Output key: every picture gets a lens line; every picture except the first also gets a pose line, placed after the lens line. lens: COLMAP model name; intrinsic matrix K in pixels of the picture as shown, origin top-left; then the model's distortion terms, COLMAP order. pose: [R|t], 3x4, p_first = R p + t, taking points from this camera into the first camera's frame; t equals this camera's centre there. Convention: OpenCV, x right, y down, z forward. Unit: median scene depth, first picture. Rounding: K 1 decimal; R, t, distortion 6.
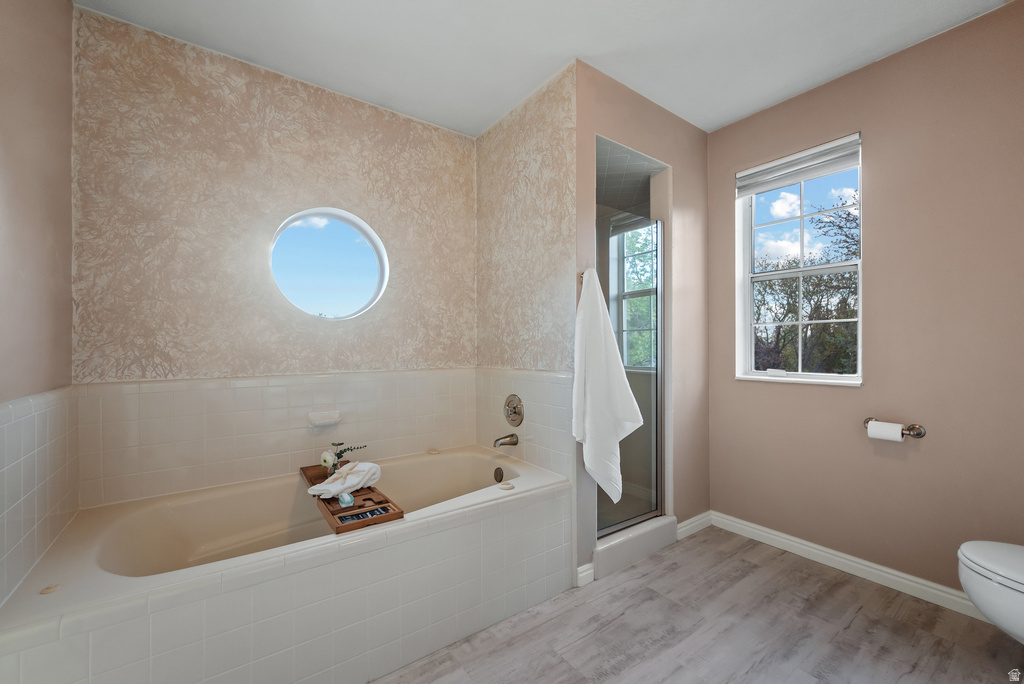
lens RADIAL K [[420.2, 0, 513.7], [0, 420.2, 342.3], [0, 0, 1]] dist [-0.001392, -0.000116]
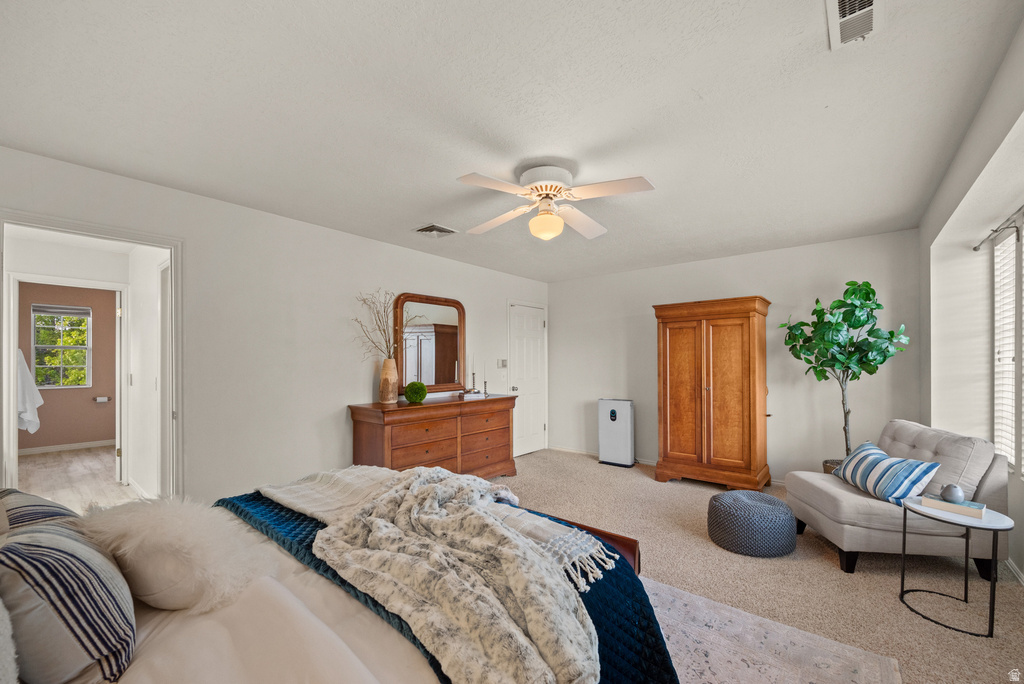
lens RADIAL K [[412.6, 0, 513.9], [0, 412.6, 360.2], [0, 0, 1]] dist [0.000573, 0.000177]
pose [[-0.247335, 0.003592, 0.968923, -3.109866], [-0.000384, 0.999993, -0.003805, -0.094137], [-0.968930, -0.001313, -0.247332, -1.380314]]
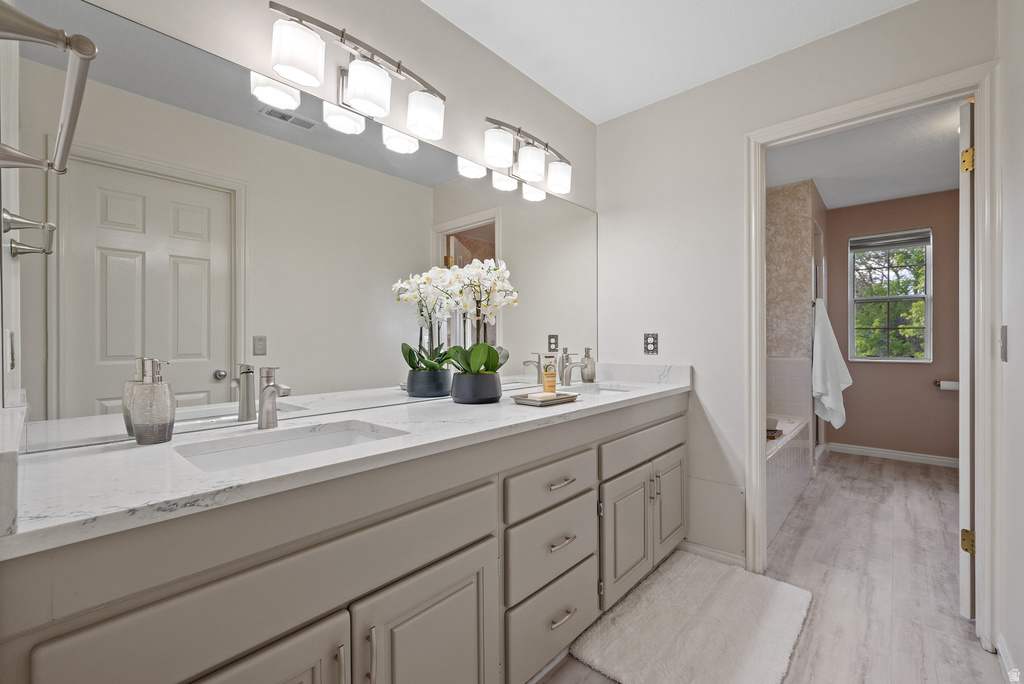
lens RADIAL K [[432.8, 0, 512.5], [0, 432.8, 339.4], [0, 0, 1]] dist [0.000720, 0.000363]
pose [[0.976266, -0.003397, 0.216546, -1.457998], [0.002578, 0.999988, 0.004066, -0.012591], [-0.216558, -0.003411, 0.976264, -0.495797]]
